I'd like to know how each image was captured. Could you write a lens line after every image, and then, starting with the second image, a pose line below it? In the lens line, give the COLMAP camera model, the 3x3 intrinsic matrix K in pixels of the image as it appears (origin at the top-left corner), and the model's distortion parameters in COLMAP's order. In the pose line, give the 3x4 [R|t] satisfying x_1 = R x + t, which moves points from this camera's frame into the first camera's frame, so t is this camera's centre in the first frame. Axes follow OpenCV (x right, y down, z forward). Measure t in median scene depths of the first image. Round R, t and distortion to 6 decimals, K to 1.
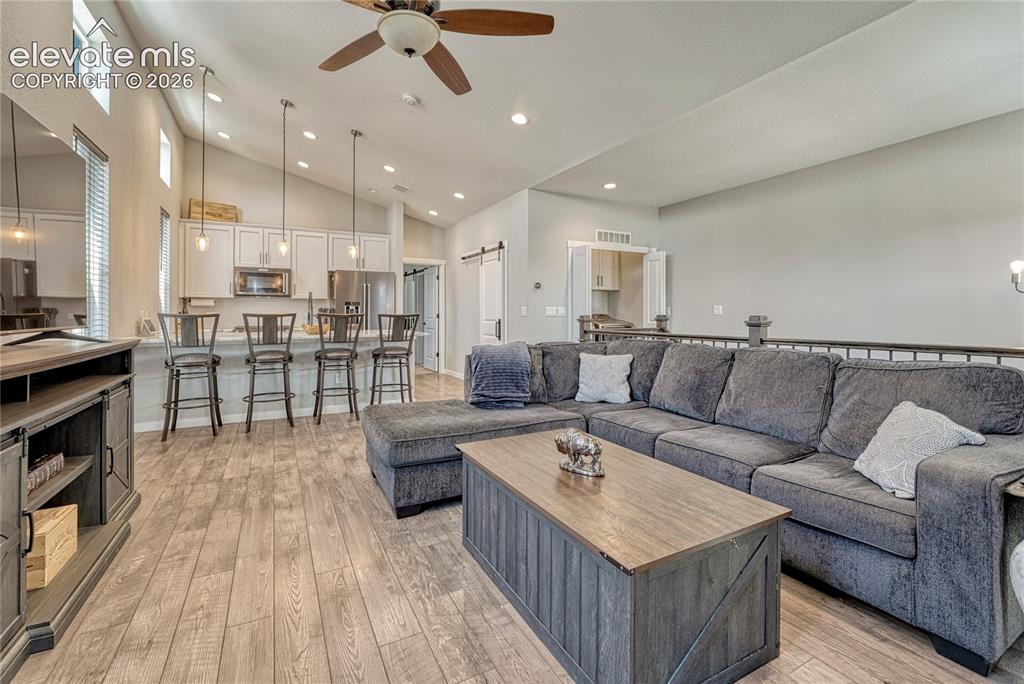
lens RADIAL K [[452.2, 0, 507.5], [0, 452.2, 309.6], [0, 0, 1]] dist [-0.003409, -0.000165]
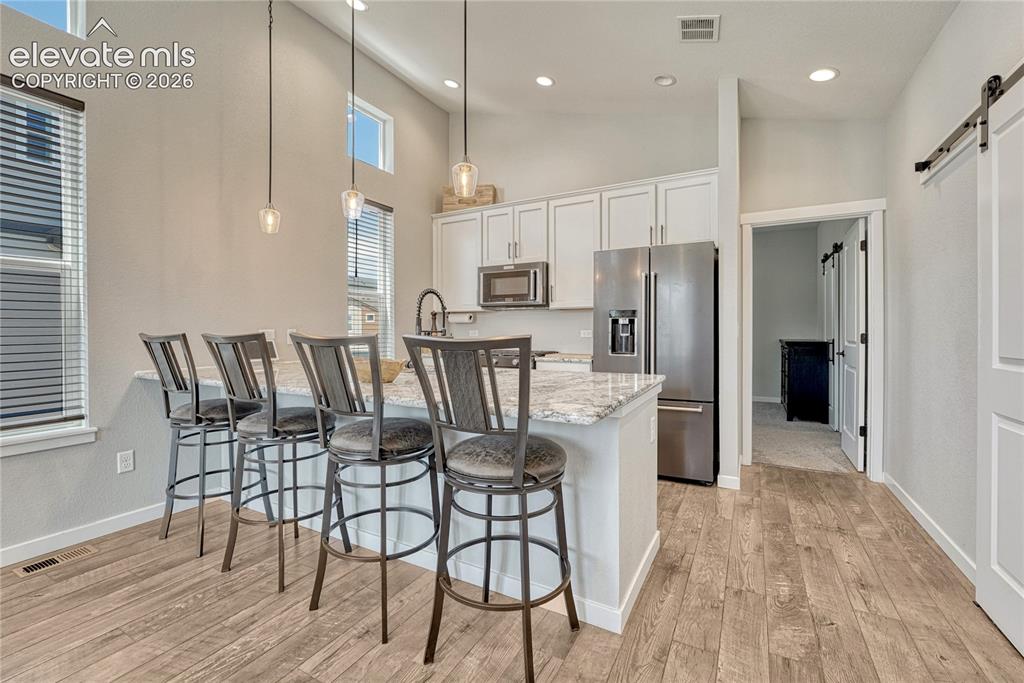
lens RADIAL K [[462.7, 0, 513.8], [0, 462.7, 308.5], [0, 0, 1]] dist [0.072456, -0.000149]
pose [[0.552424, -0.045632, -0.832313, 0.030750], [0.013108, 0.998853, -0.046062, 0.004488], [0.833460, 0.014536, 0.552388, 0.664182]]
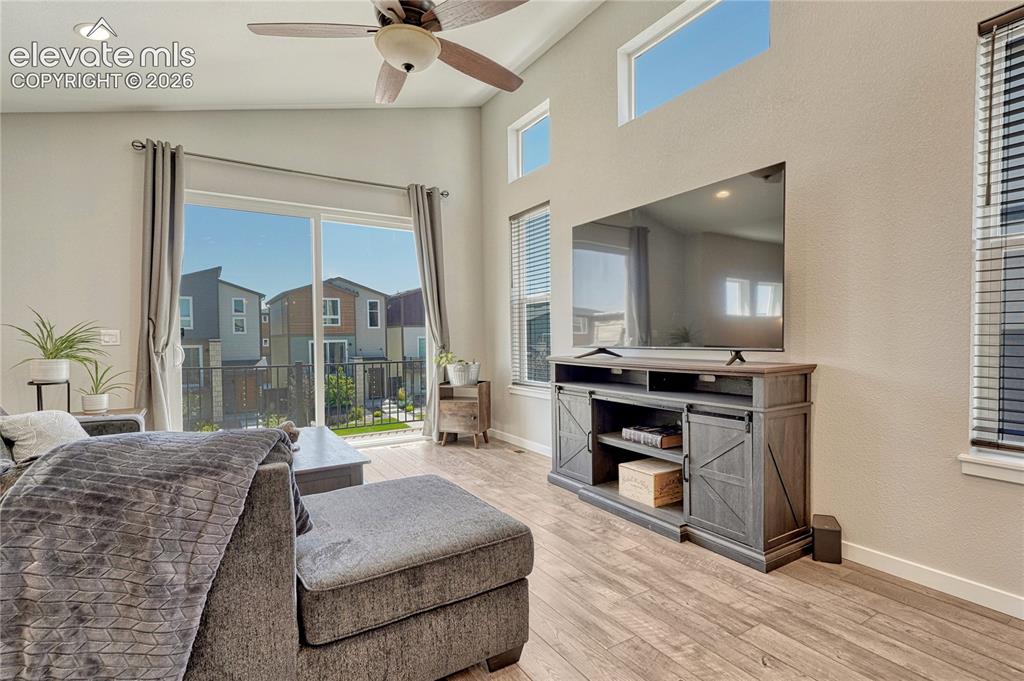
lens RADIAL K [[486.2, 0, 512.9], [0, 486.2, 351.6], [0, 0, 1]] dist [0.000484, 0.000307]
pose [[-0.996848, 0.012436, -0.078351, -0.132167], [0.010658, 0.999677, 0.023069, 0.005159], [0.078613, 0.022161, -0.996659, 0.778763]]
